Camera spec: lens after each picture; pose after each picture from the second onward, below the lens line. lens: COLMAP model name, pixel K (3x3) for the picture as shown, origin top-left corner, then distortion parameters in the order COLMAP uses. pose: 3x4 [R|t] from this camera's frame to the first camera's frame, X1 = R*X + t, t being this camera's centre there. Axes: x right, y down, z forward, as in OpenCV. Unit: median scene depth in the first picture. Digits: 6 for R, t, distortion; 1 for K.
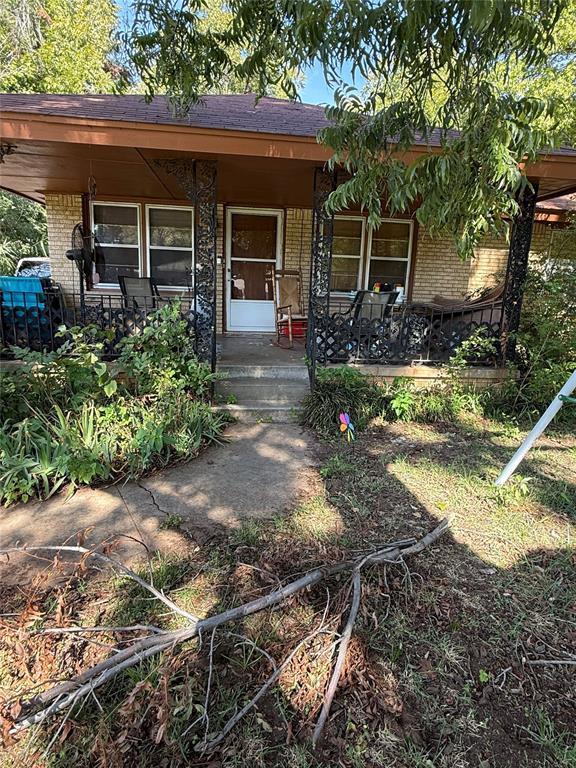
lens RADIAL K [[483.7, 0, 288.0], [0, 483.7, 384.0], [0, 0, 1]] dist [0.000803, 0.000165]
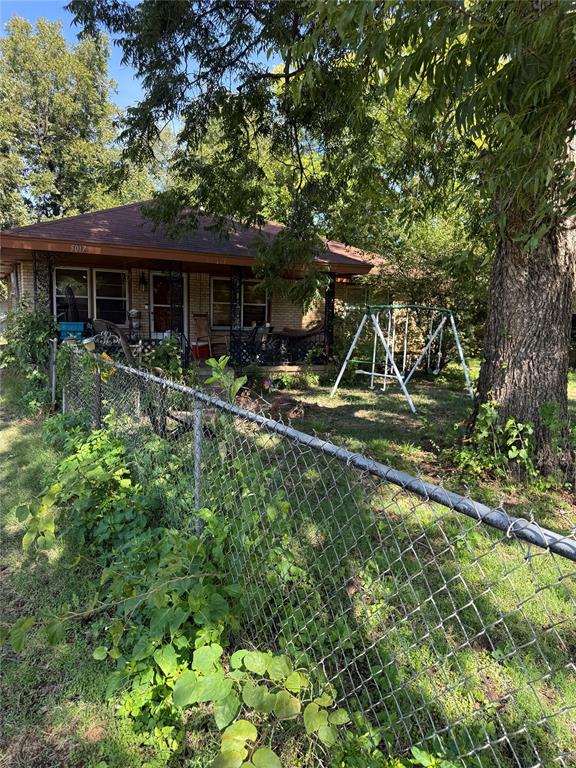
lens RADIAL K [[535.9, 0, 288.0], [0, 535.9, 384.0], [0, 0, 1]] dist [-0.000580, -0.000138]
pose [[0.933955, -0.055963, 0.352981, -0.337219], [0.081883, 0.994899, -0.058918, 0.115885], [-0.347883, 0.083929, 0.933774, -0.680664]]
